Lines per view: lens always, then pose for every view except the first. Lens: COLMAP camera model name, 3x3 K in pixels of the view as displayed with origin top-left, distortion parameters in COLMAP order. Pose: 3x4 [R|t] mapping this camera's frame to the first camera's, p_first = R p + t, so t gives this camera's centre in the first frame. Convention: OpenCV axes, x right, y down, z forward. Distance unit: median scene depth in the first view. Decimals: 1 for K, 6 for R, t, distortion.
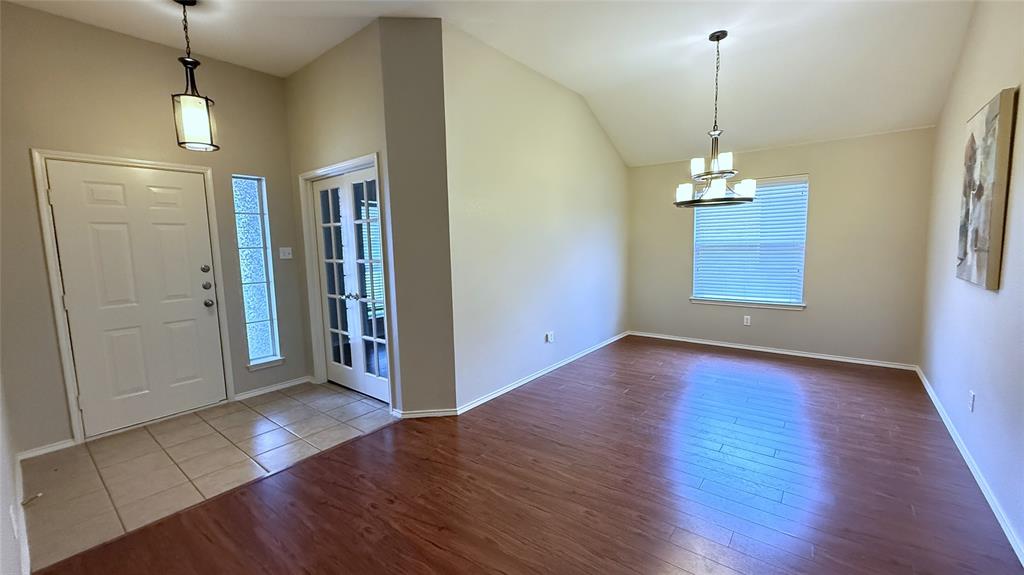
lens RADIAL K [[399.2, 0, 506.6], [0, 399.2, 288.0], [0, 0, 1]] dist [-0.003324, -0.000242]
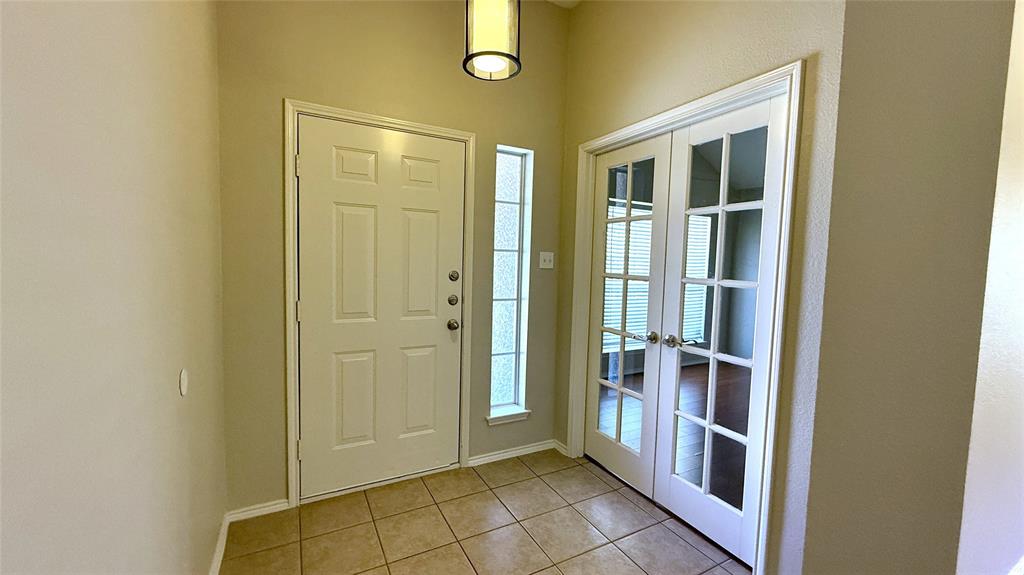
lens RADIAL K [[406.9, 0, 509.0], [0, 406.9, 287.5], [0, 0, 1]] dist [0.002329, 0.000220]
pose [[0.918173, 0.078737, -0.388276, -0.373045], [-0.093821, 0.995388, -0.020013, -0.022204], [0.384909, 0.054803, 0.921326, 0.362980]]
